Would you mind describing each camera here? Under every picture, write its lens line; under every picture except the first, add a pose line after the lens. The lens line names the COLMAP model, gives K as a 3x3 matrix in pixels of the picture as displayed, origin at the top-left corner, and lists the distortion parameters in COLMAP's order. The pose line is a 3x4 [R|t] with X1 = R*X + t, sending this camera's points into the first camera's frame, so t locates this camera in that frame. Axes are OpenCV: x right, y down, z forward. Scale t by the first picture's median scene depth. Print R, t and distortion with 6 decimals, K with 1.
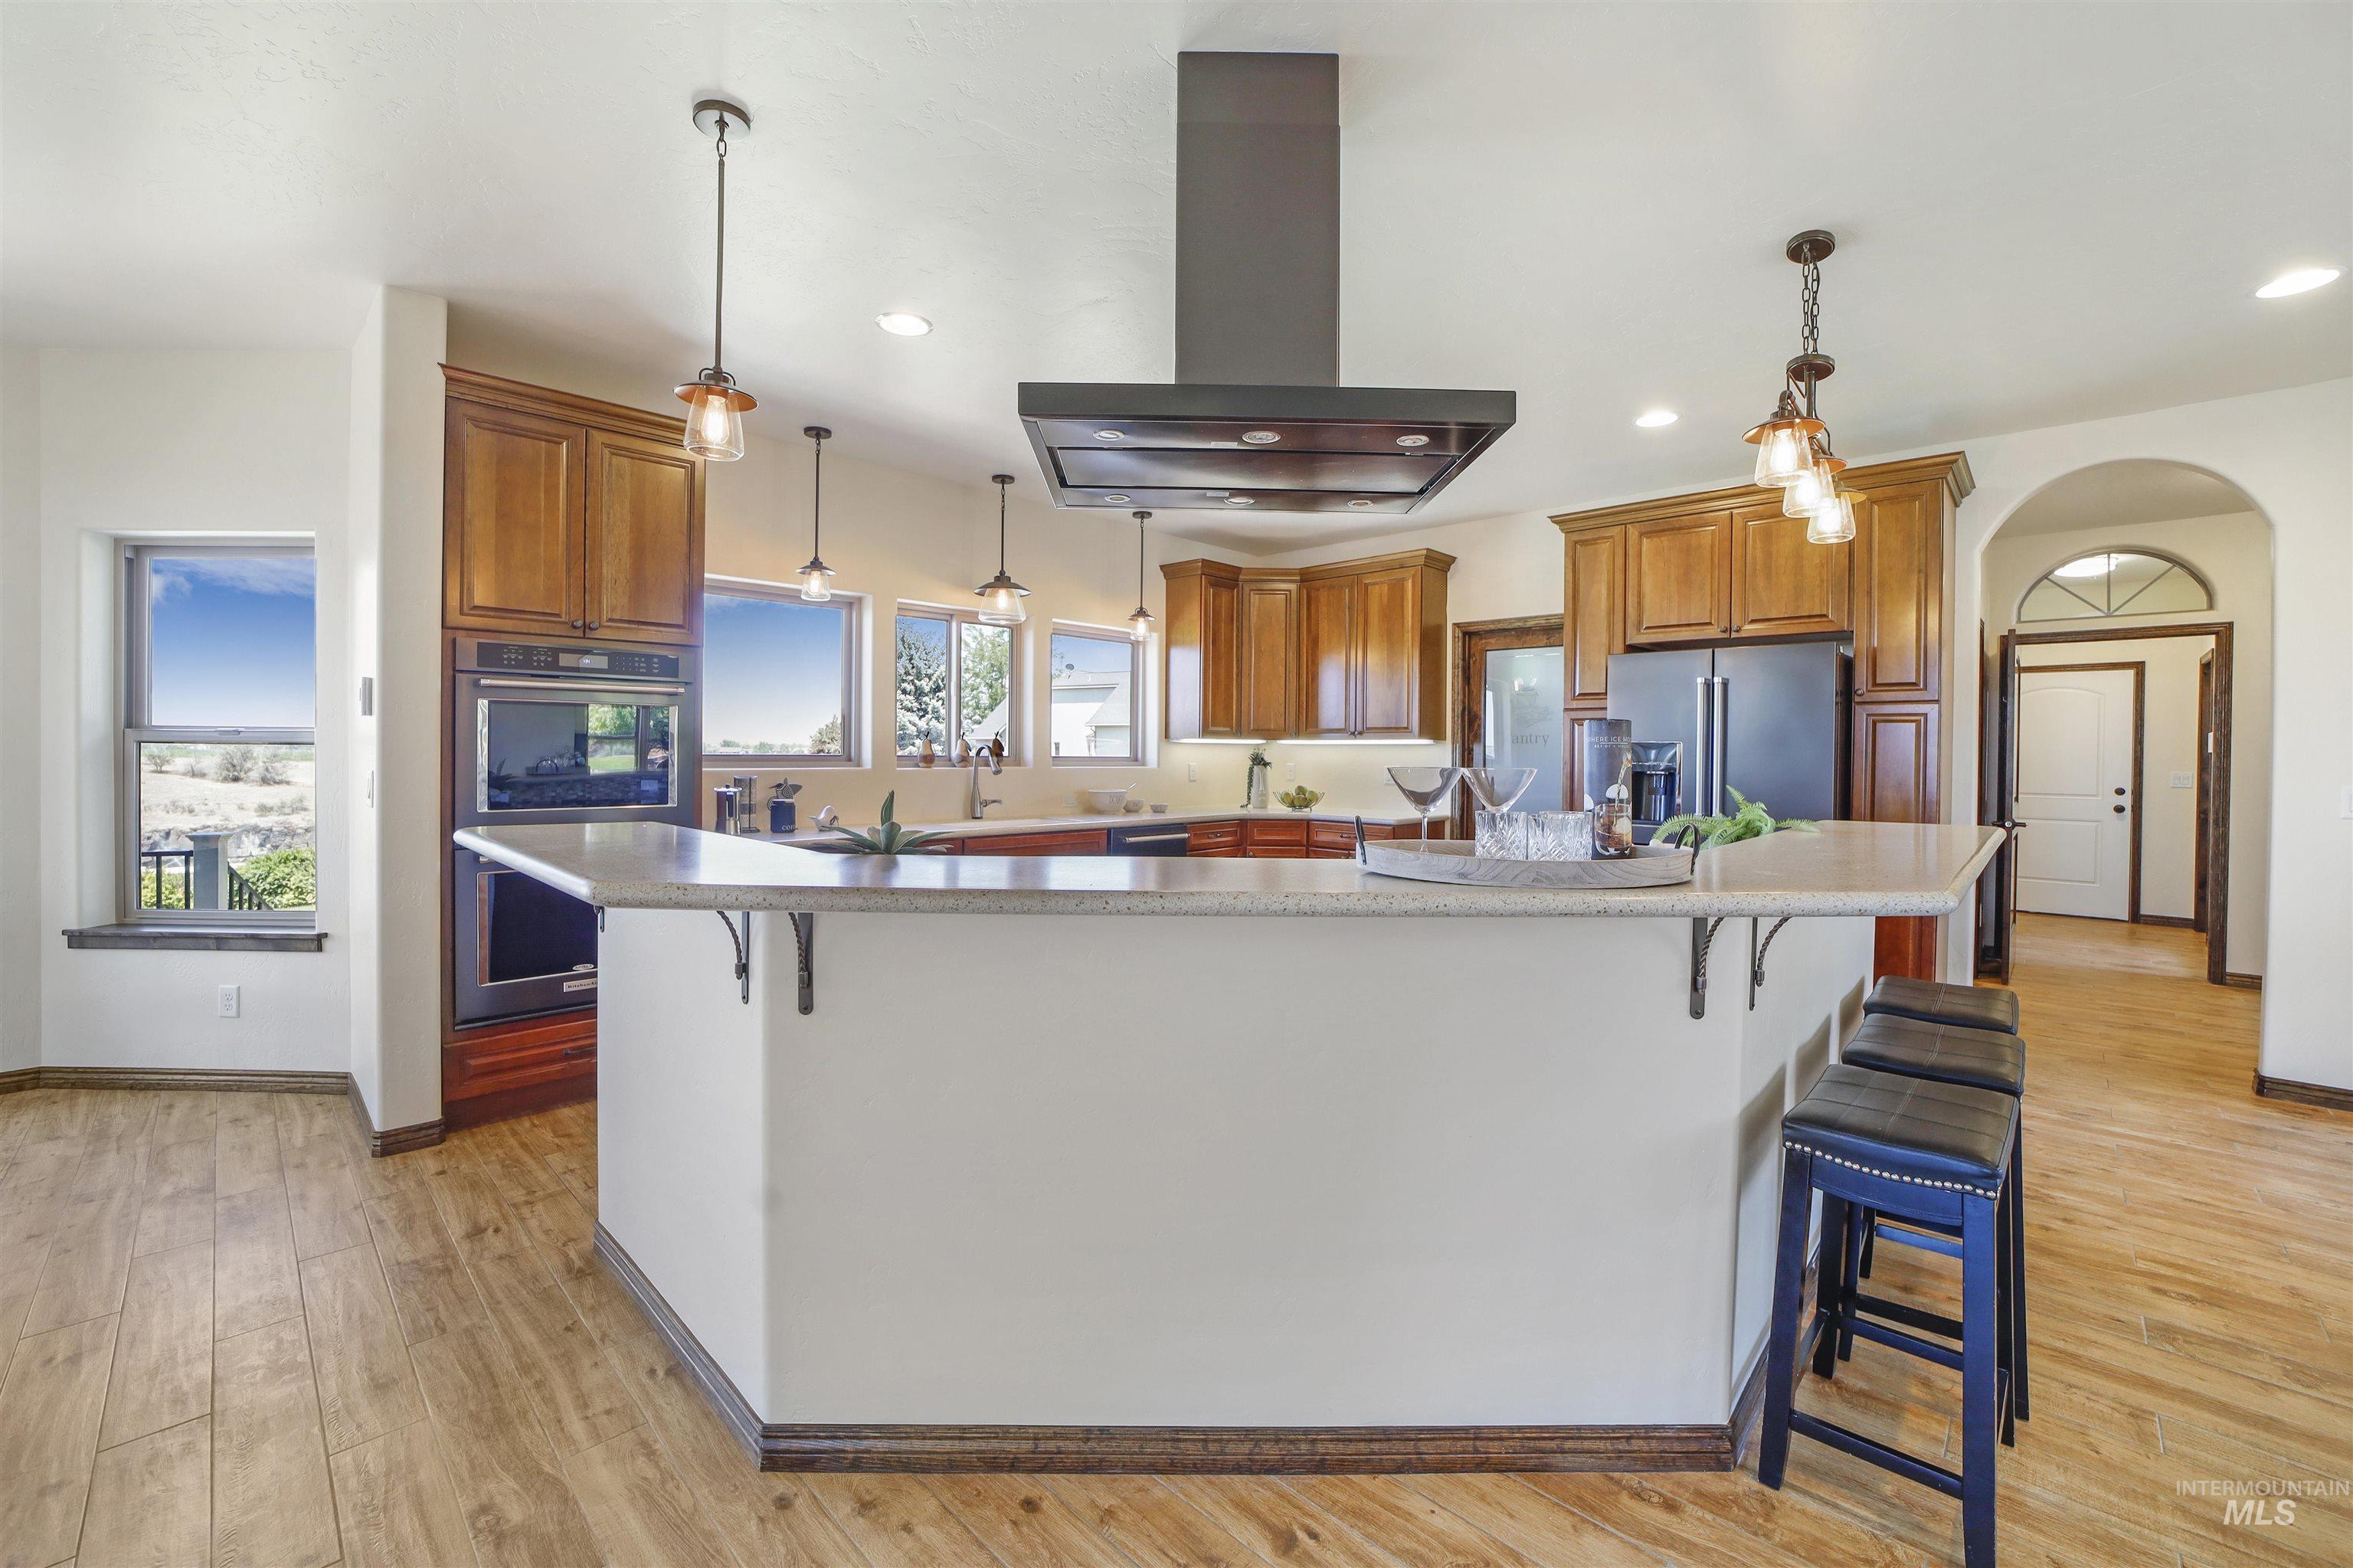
lens RADIAL K [[943.2, 0, 1169.7], [0, 943.2, 757.5], [0, 0, 1]] dist [-0.042349, 0.008485]
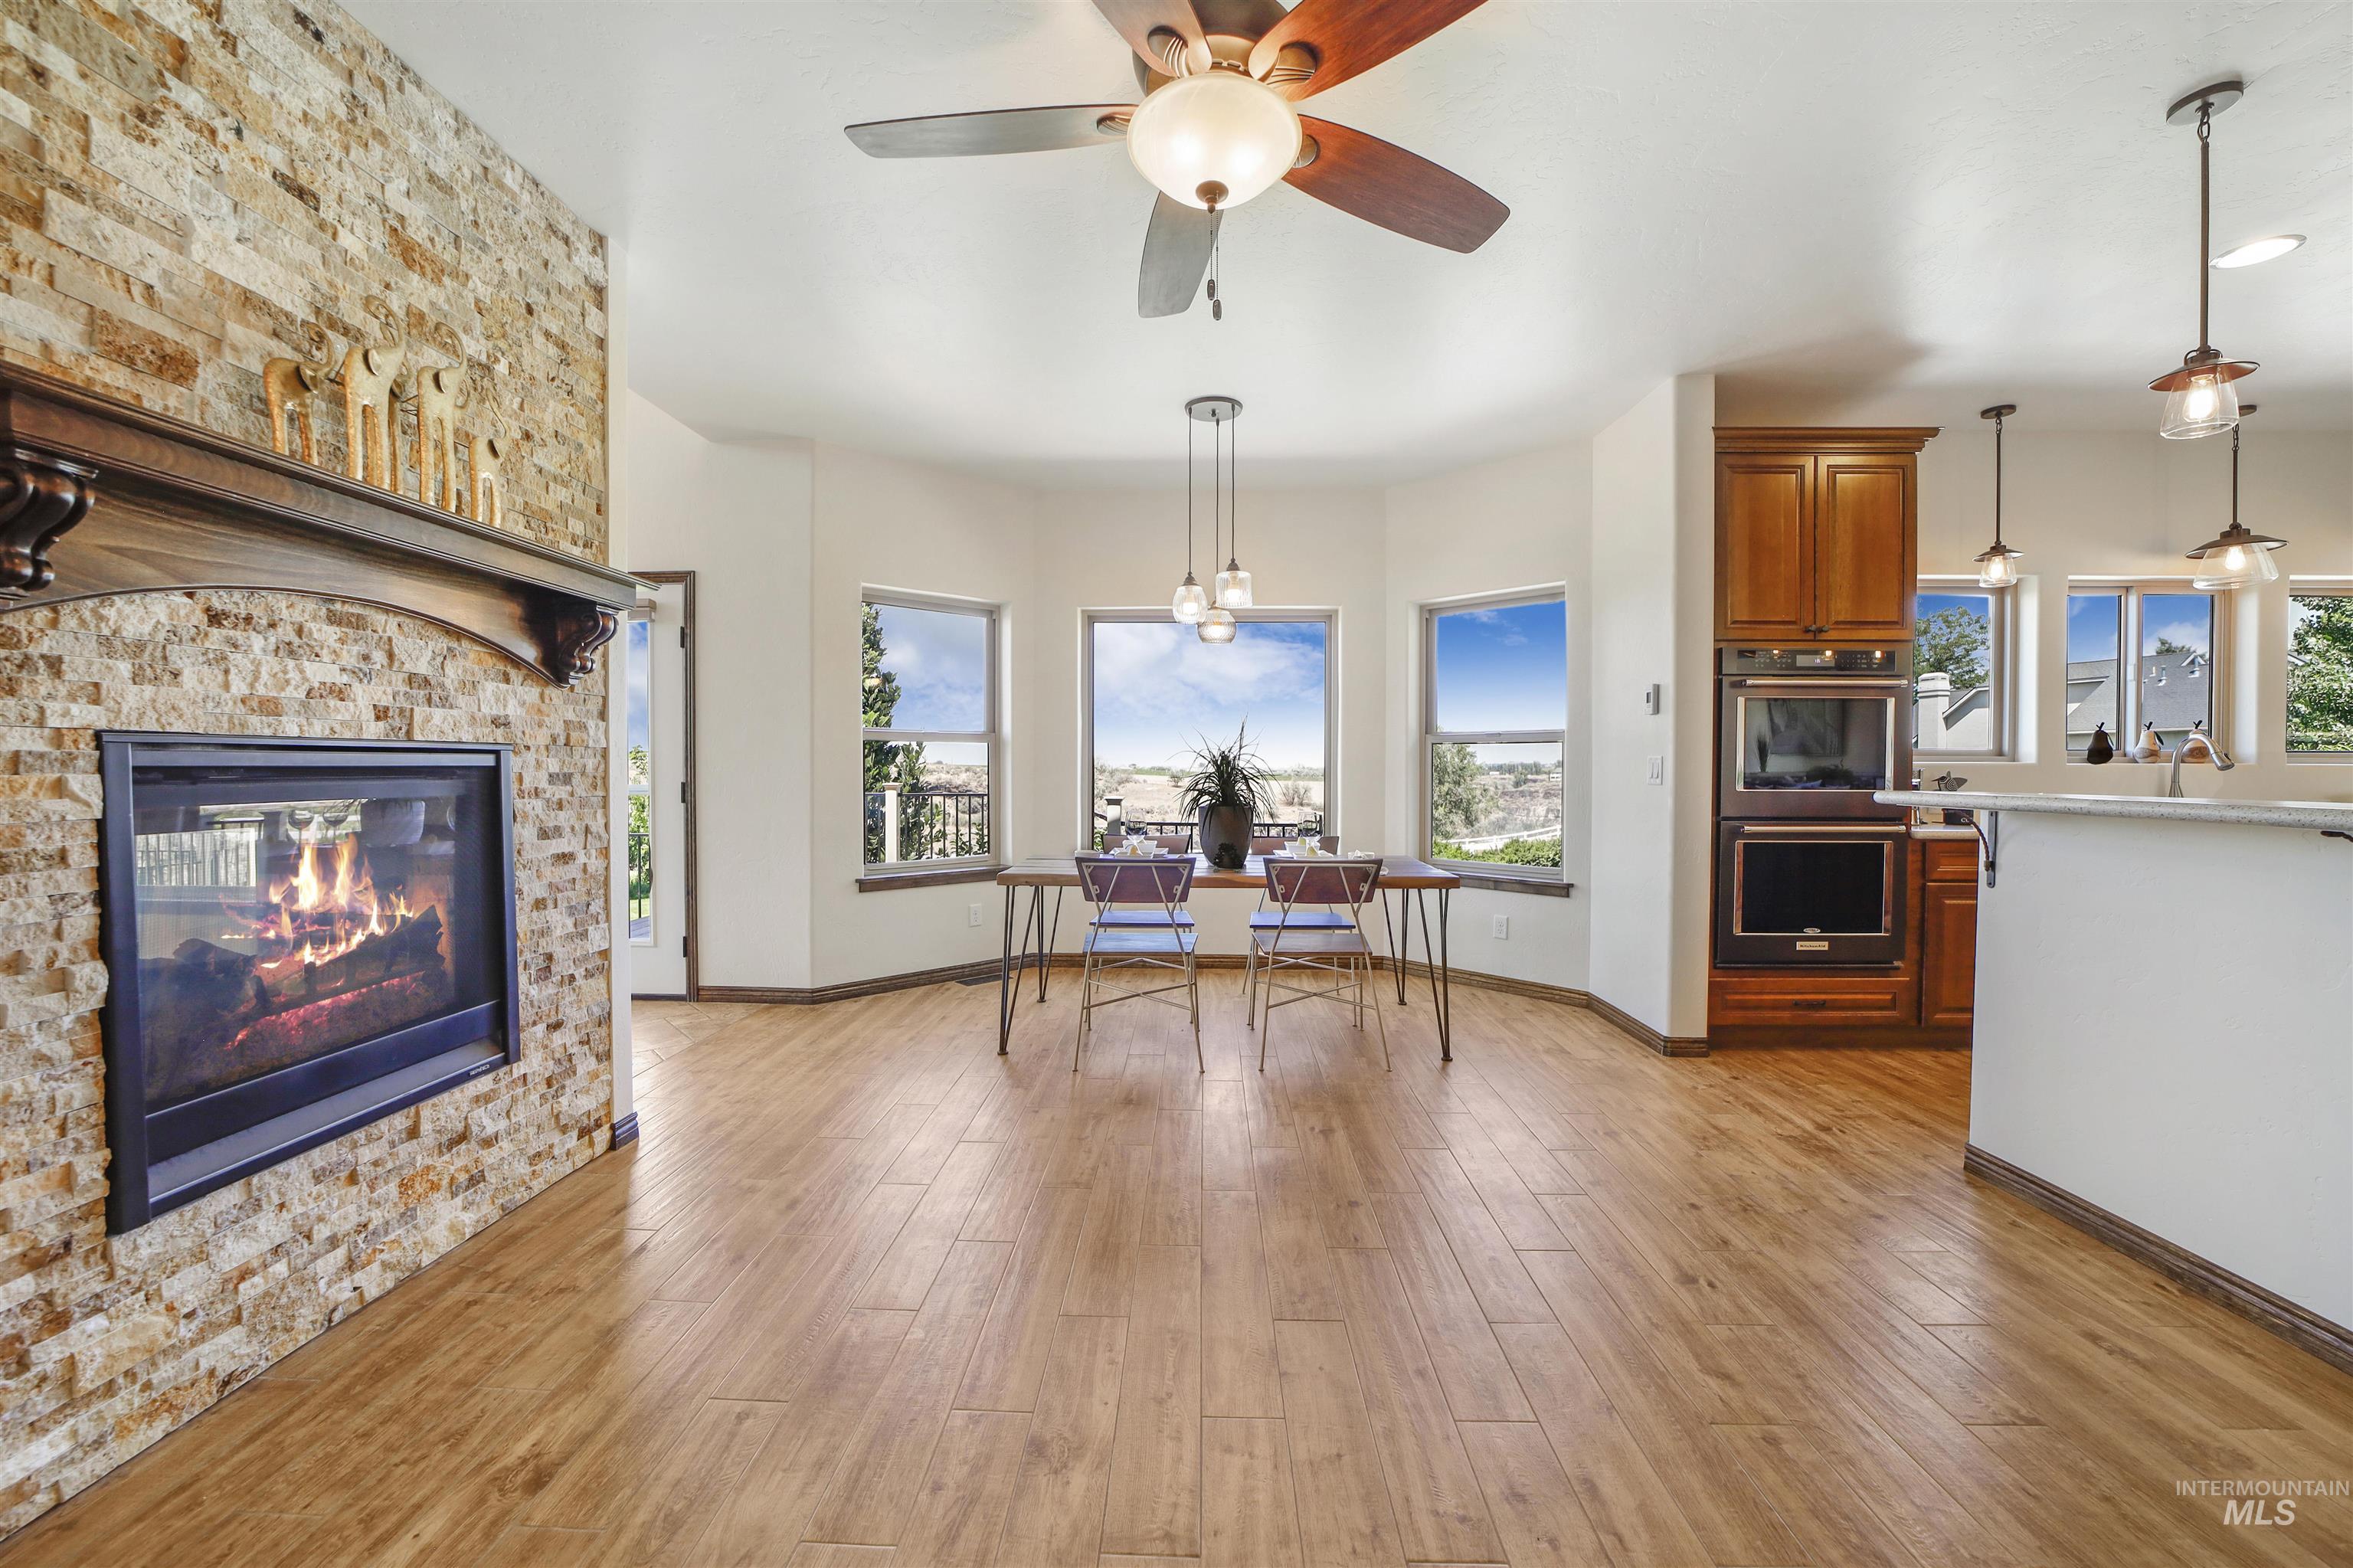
lens RADIAL K [[933.9, 0, 1170.1], [0, 933.9, 783.0], [0, 0, 1]] dist [-0.037816, 0.008968]
pose [[0.671270, 0.005845, -0.741190, -0.364516], [-0.002398, 0.999981, 0.005714, 0.045426], [0.741209, -0.002058, 0.671271, -0.375743]]
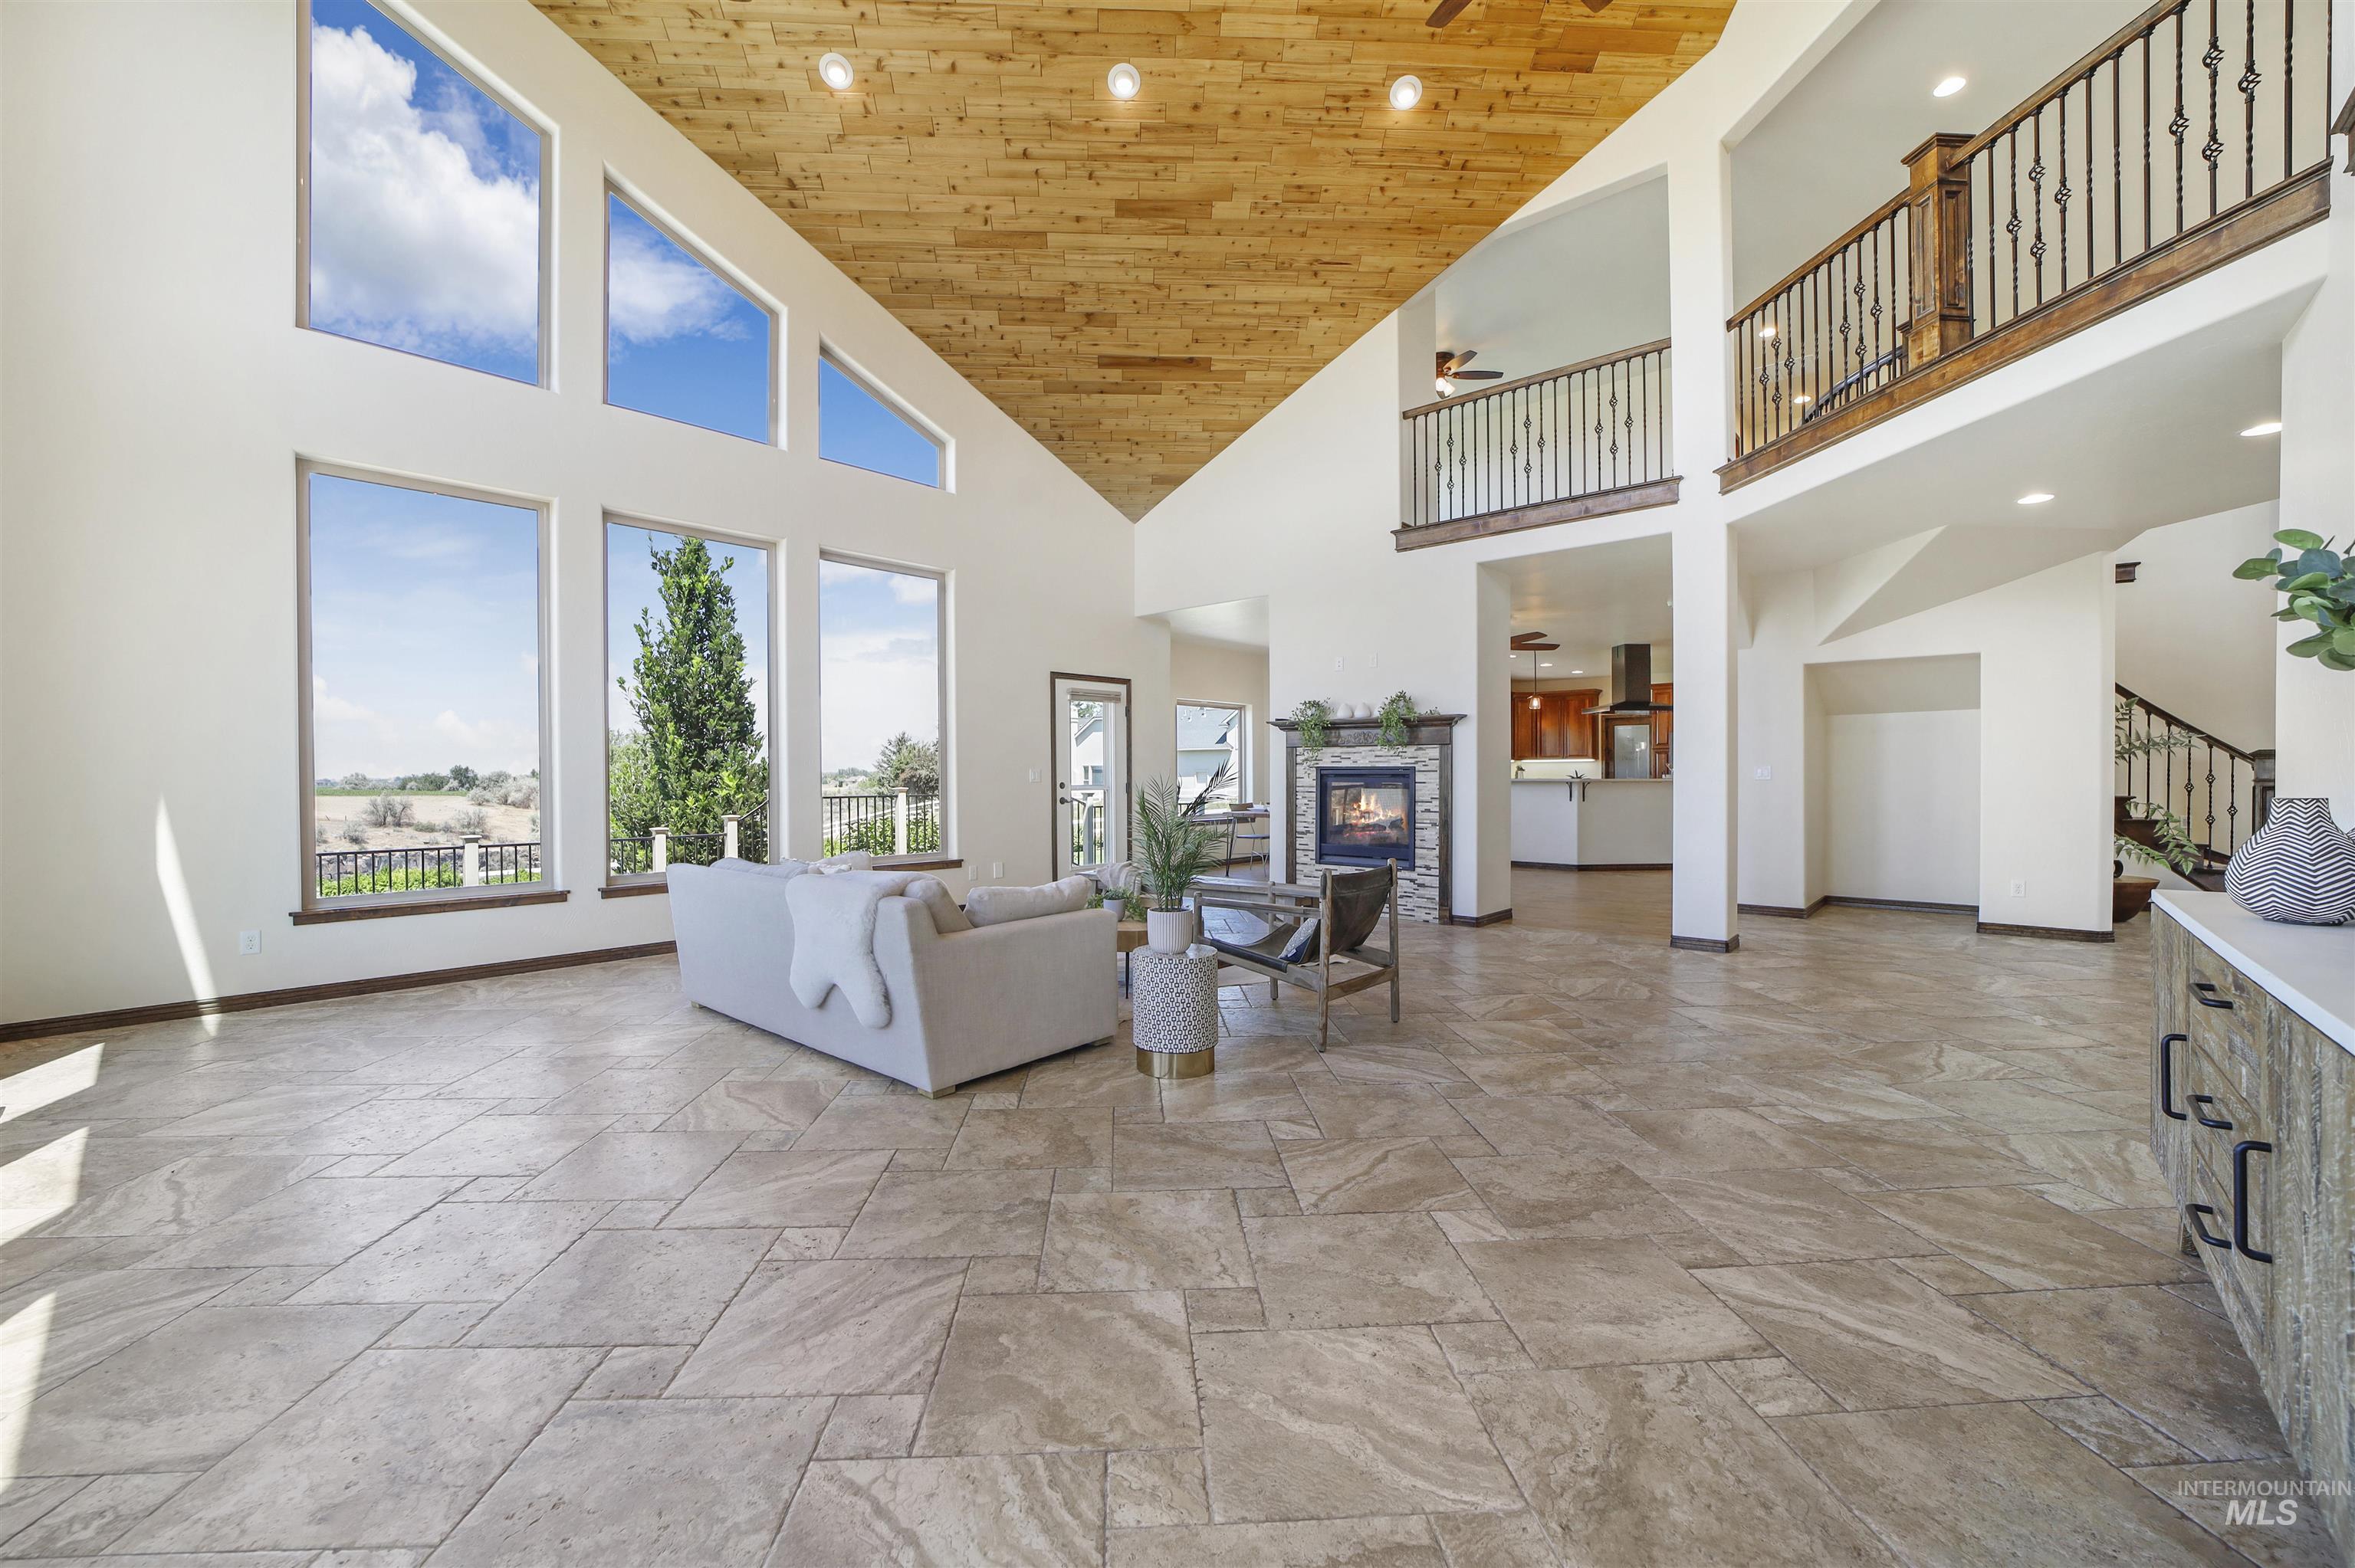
lens RADIAL K [[942.0, 0, 1177.5], [0, 942.0, 784.0], [0, 0, 1]] dist [-0.037280, 0.009211]
pose [[0.998482, -0.013327, 0.053433, -2.017686], [0.013185, 0.999909, 0.003022, 0.052499], [-0.053469, -0.002313, 0.998567, -3.085410]]
